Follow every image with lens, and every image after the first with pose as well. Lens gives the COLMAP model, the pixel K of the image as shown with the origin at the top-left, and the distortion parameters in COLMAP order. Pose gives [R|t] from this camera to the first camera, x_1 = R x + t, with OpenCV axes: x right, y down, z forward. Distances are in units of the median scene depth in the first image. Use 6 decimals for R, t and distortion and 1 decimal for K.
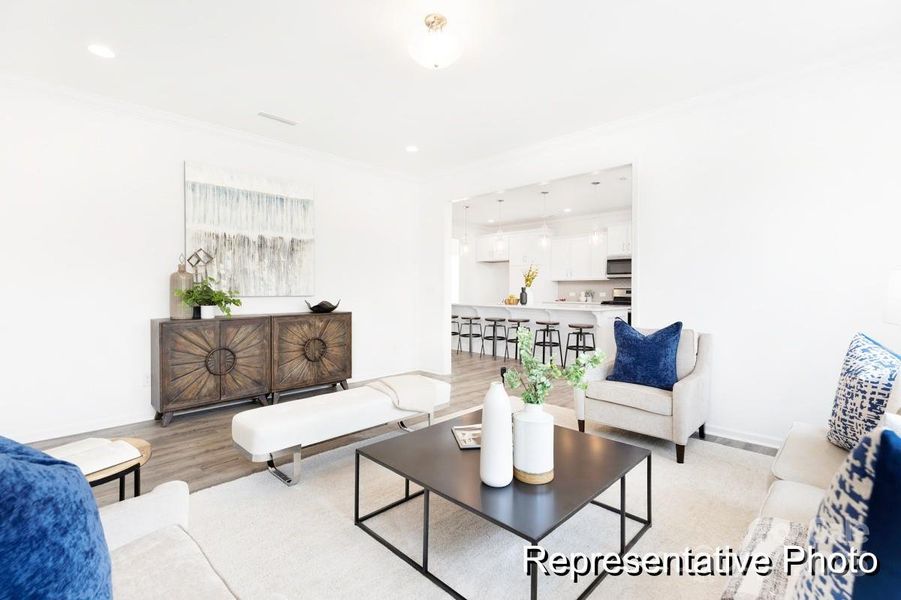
lens RADIAL K [[407.3, 0, 449.8], [0, 407.3, 282.4], [0, 0, 1]] dist [0.015230, -0.000173]
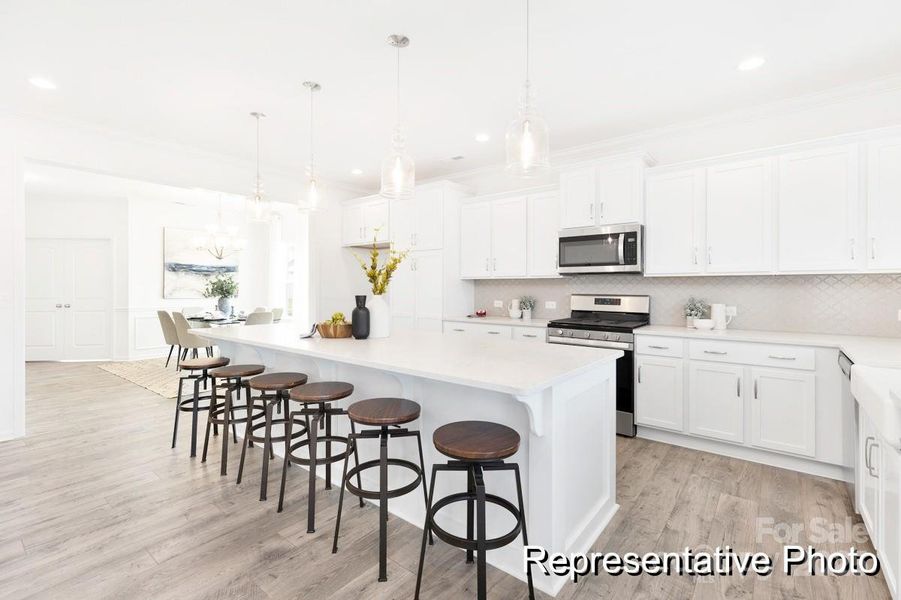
lens RADIAL K [[407.3, 0, 449.8], [0, 407.3, 282.4], [0, 0, 1]] dist [0.015230, -0.000173]
pose [[0.994602, -0.007717, 0.103478, 0.214190], [0.007971, 0.999966, -0.002045, 0.000953], [-0.103458, 0.002858, 0.994630, 0.554317]]
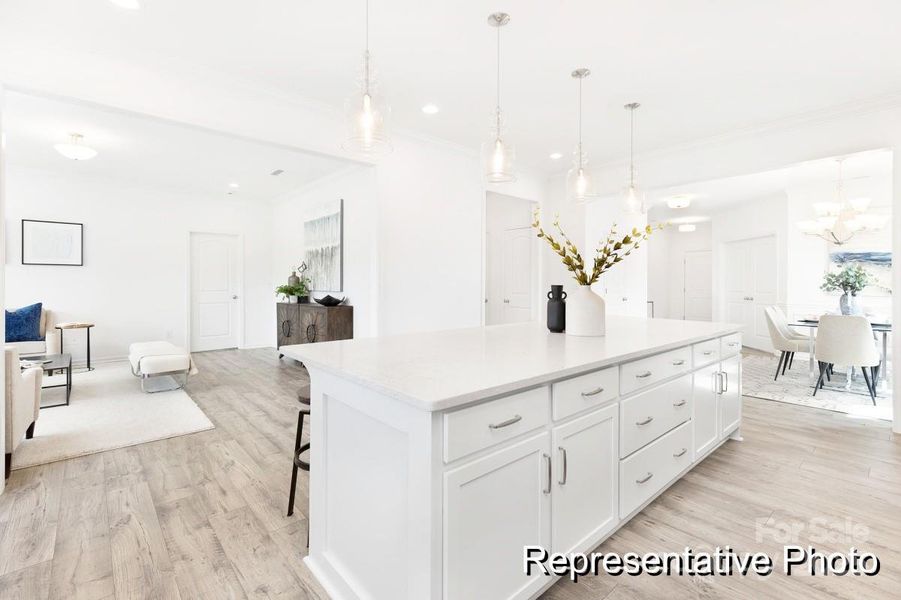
lens RADIAL K [[407.3, 0, 449.8], [0, 407.3, 282.4], [0, 0, 1]] dist [0.015230, -0.000173]
pose [[-0.068467, -0.008282, -0.997619, 0.529111], [0.004051, 0.999955, -0.008580, 0.010291], [0.997645, -0.004629, -0.068430, 0.874499]]
